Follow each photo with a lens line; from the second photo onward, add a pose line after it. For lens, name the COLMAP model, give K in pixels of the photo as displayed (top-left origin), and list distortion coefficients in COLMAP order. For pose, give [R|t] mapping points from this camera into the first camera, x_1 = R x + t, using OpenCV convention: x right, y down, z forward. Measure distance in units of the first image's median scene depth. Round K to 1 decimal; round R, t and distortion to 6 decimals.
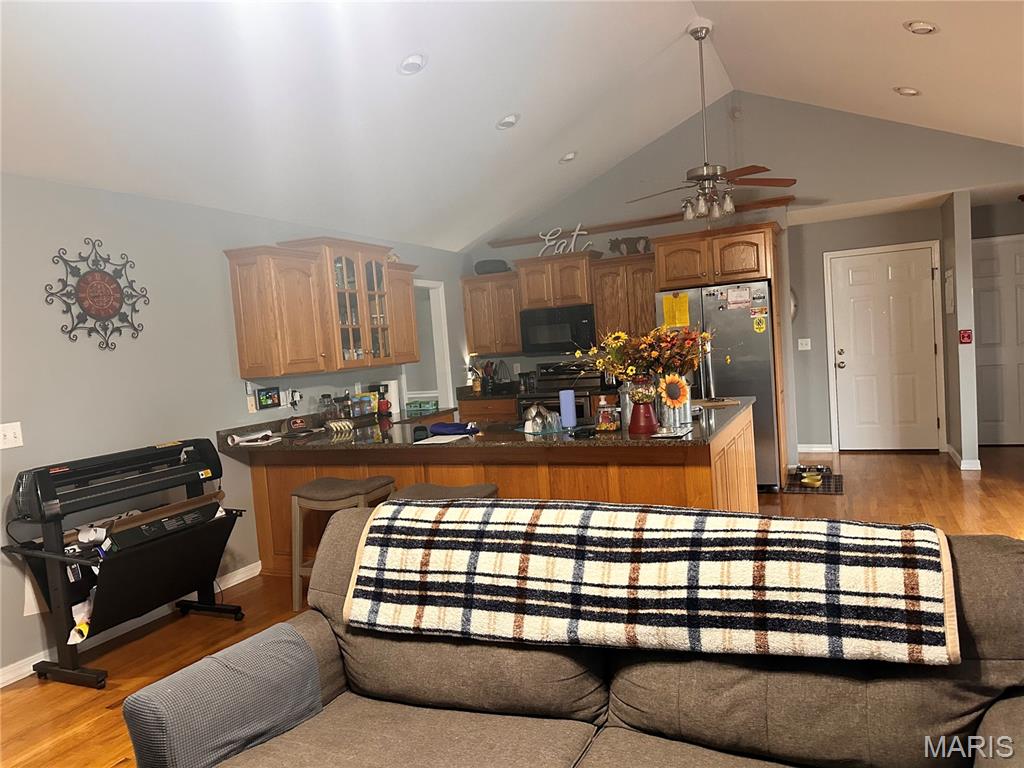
lens RADIAL K [[710.9, 0, 504.5], [0, 710.9, 387.9], [0, 0, 1]] dist [0.138368, -0.196691]
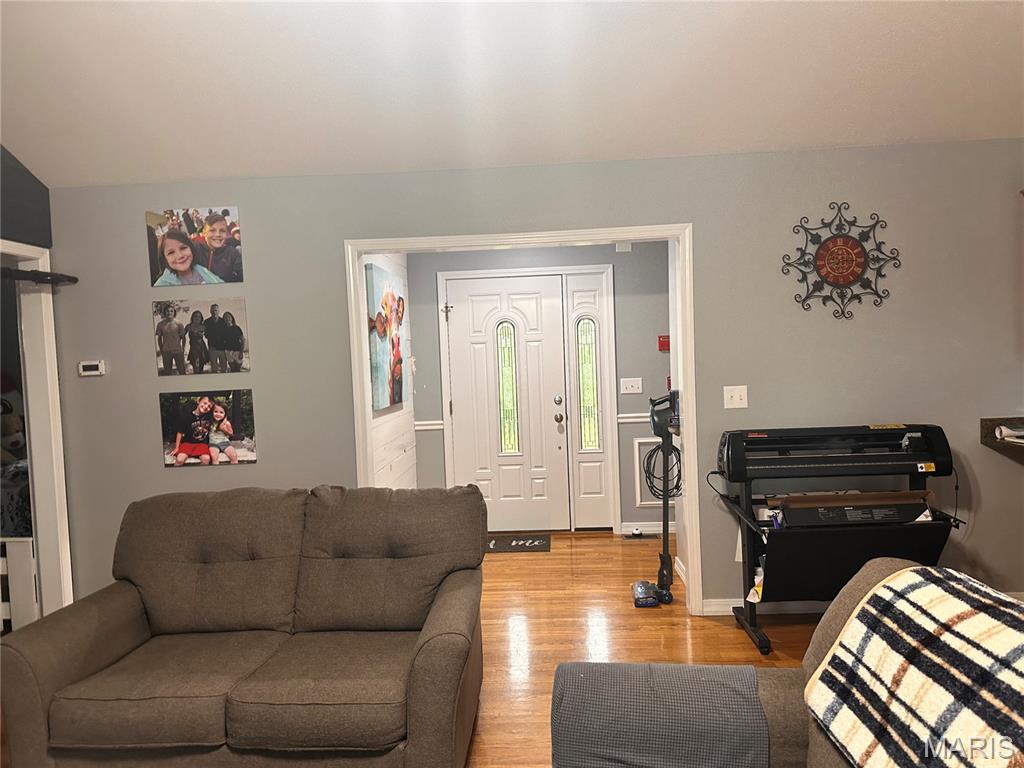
lens RADIAL K [[725.4, 0, 529.0], [0, 725.4, 394.0], [0, 0, 1]] dist [0.003119, 0.004206]
pose [[0.395217, 0.109654, -0.912019, 0.177628], [-0.047273, 0.993962, 0.099021, -0.030071], [0.917371, 0.003979, 0.398014, 0.252590]]
